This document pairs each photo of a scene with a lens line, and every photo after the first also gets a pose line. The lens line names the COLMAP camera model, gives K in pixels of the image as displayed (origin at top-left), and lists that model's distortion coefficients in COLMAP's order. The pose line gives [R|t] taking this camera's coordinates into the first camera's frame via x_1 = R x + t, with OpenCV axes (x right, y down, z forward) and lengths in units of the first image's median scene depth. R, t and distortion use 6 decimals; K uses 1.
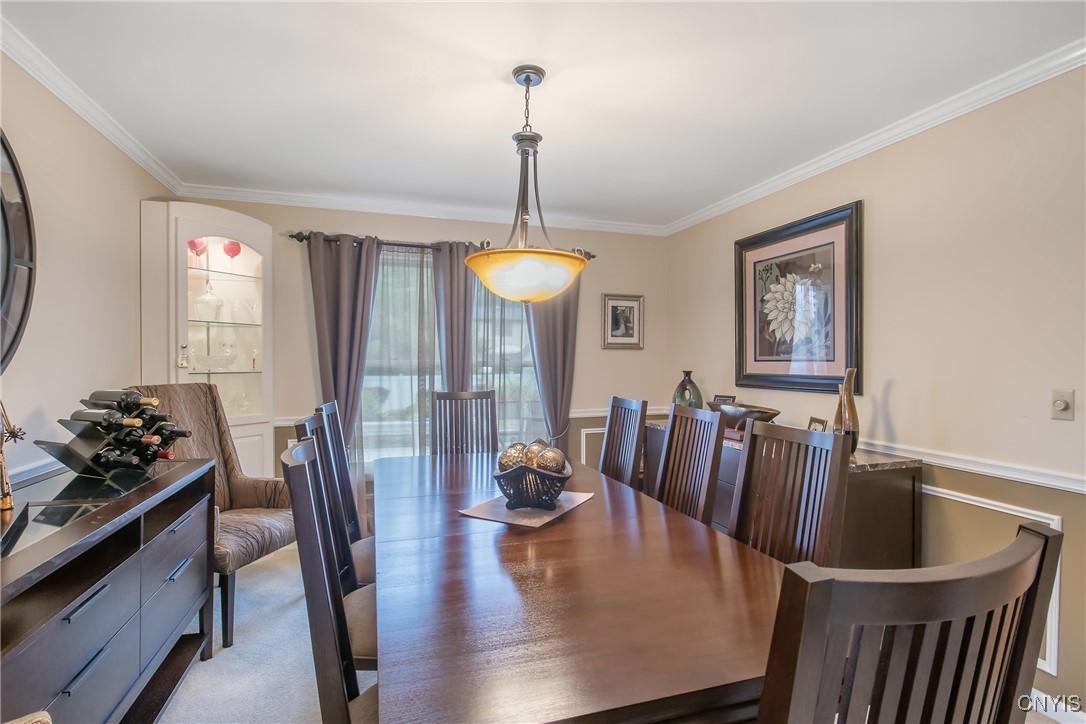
lens RADIAL K [[534.9, 0, 548.7], [0, 534.9, 365.9], [0, 0, 1]] dist [-0.003491, -0.000069]
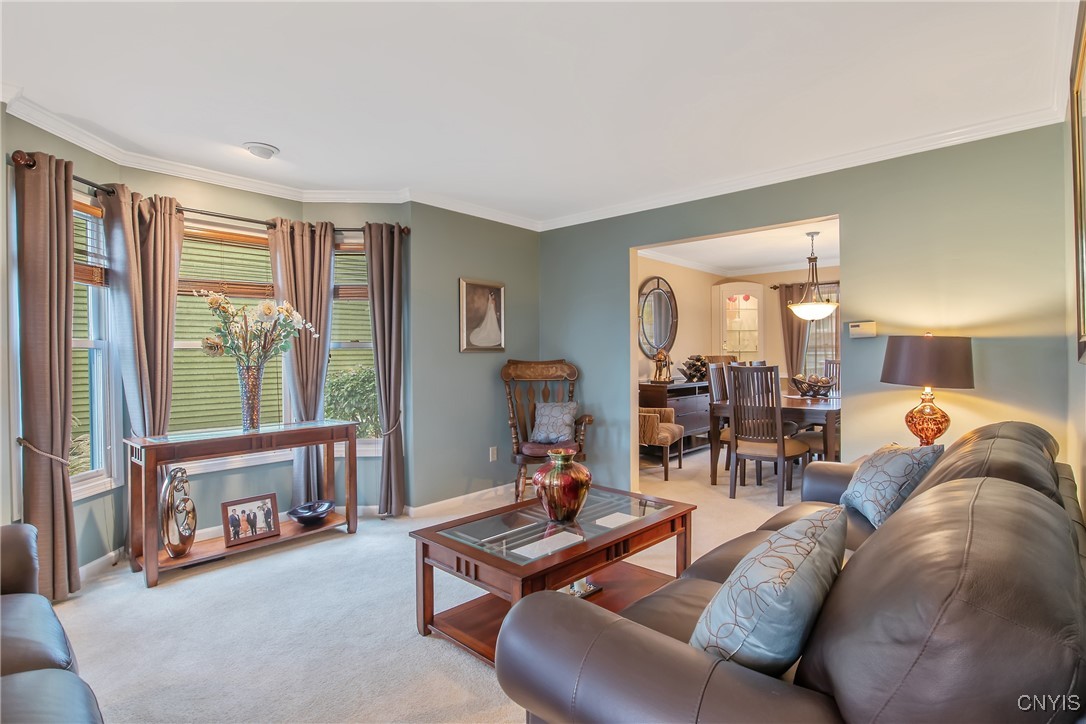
lens RADIAL K [[534.9, 0, 545.5], [0, 534.9, 361.4], [0, 0, 1]] dist [-0.003491, -0.000069]
pose [[0.498909, 0.005421, -0.866637, 0.842161], [-0.000744, 0.999983, 0.005827, 0.034936], [0.866654, -0.002262, 0.498905, -0.771725]]
